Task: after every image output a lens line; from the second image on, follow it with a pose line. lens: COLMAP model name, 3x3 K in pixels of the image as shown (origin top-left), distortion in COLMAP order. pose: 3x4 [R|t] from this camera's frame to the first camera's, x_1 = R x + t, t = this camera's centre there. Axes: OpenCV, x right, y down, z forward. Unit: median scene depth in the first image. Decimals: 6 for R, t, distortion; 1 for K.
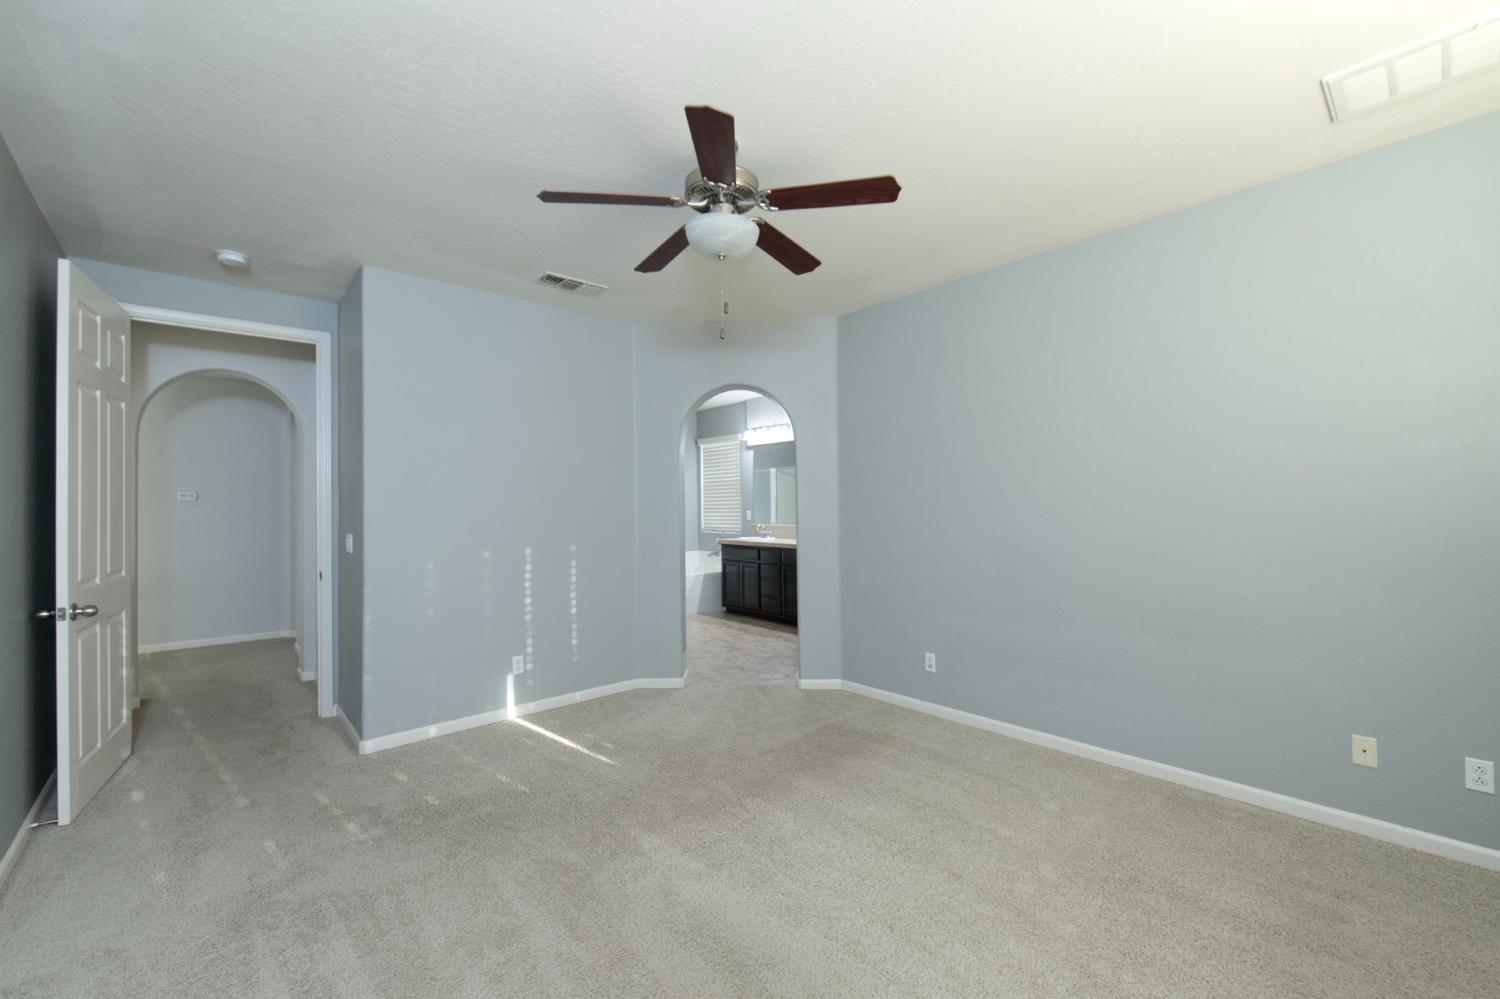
lens RADIAL K [[627.7, 0, 749.7], [0, 627.7, 502.2], [0, 0, 1]] dist [-0.002007, -0.000335]
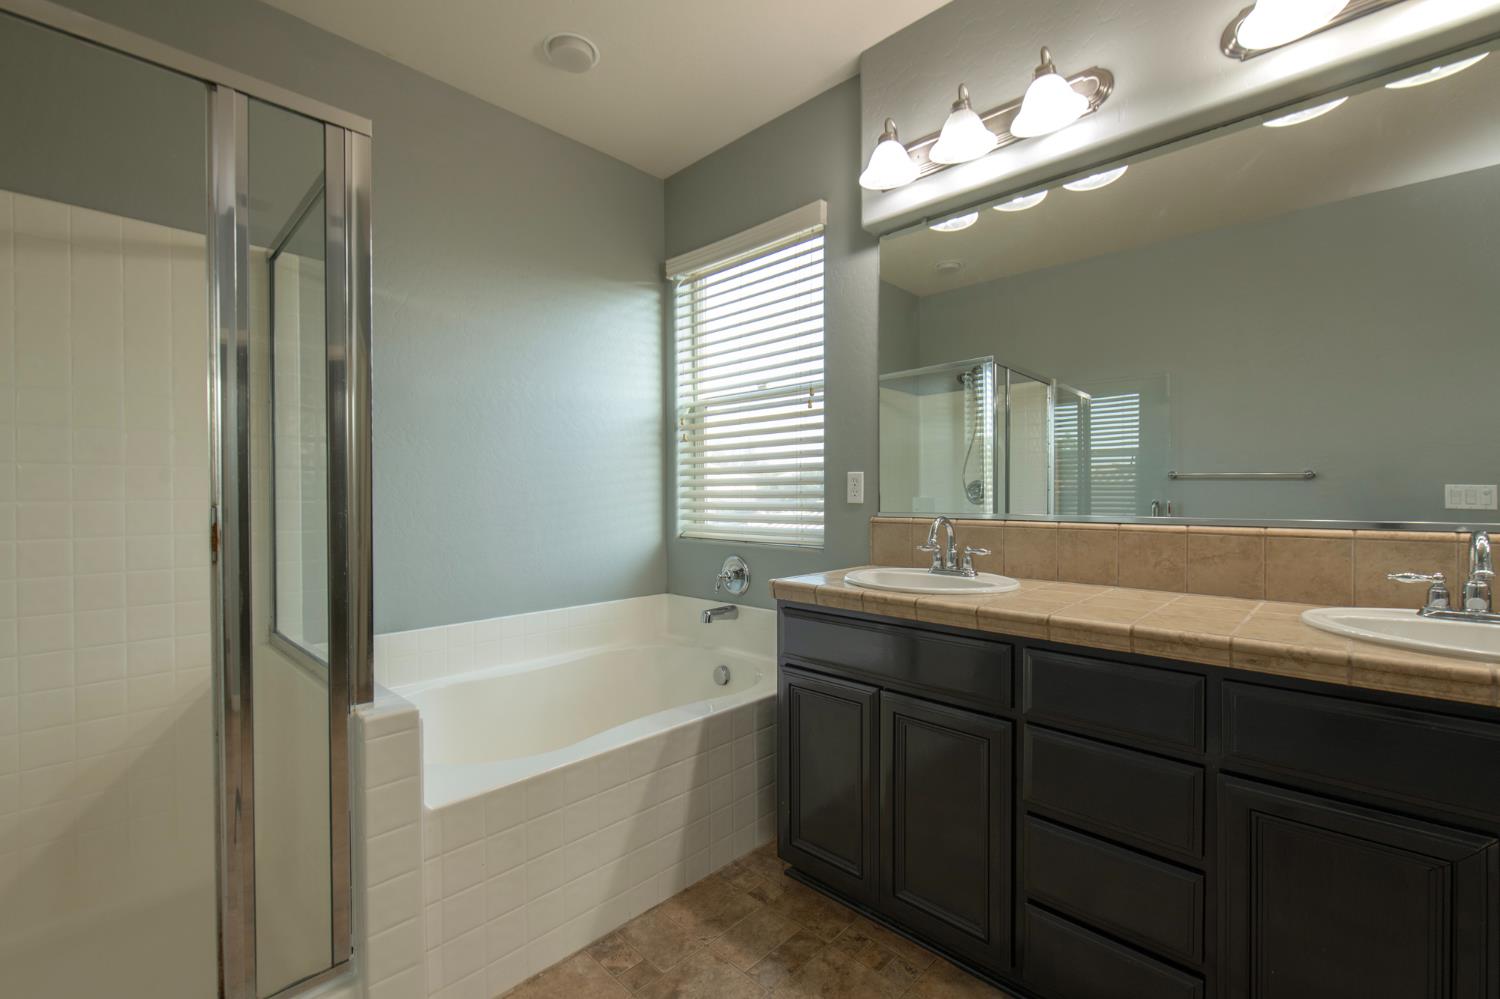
lens RADIAL K [[649.1, 0, 750.0], [0, 649.1, 499.5], [0, 0, 1]] dist [0.009274, -0.000093]
pose [[0.996236, 0.008420, 0.086270, -0.076647], [-0.009308, 0.999908, 0.009895, 0.025333], [-0.086179, -0.010661, 0.996223, 0.744548]]
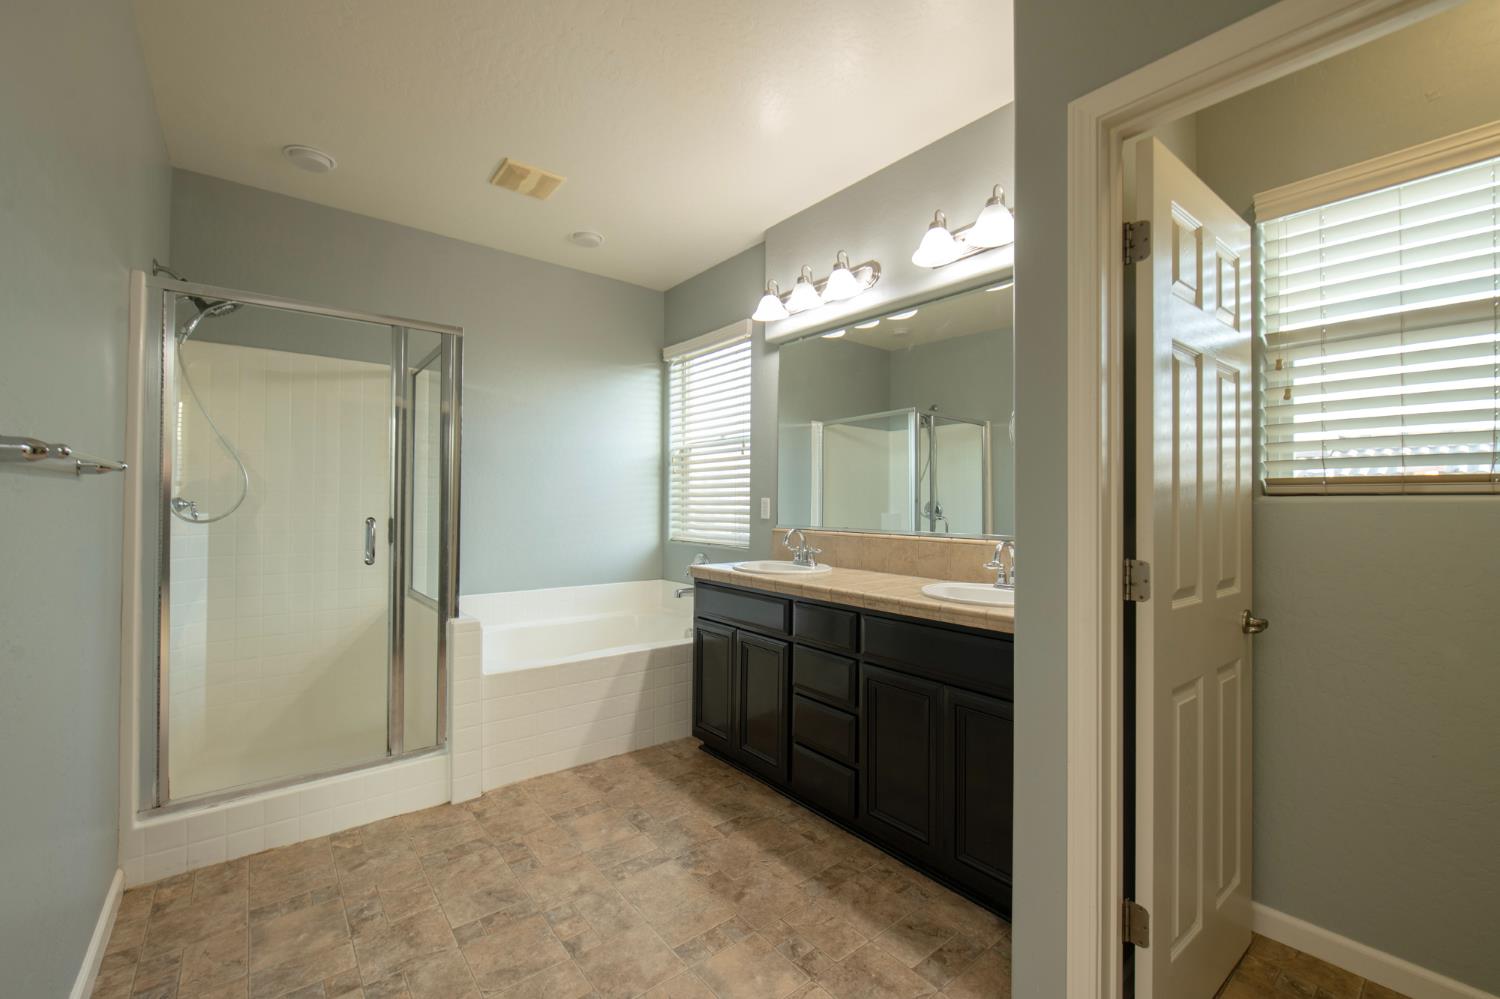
lens RADIAL K [[627.7, 0, 749.7], [0, 627.7, 502.2], [0, 0, 1]] dist [-0.002007, -0.000335]
pose [[0.998629, 0.022231, -0.047384, 0.008214], [-0.022322, 0.999750, -0.001390, 0.018720], [0.047342, 0.002446, 0.998876, 0.599770]]
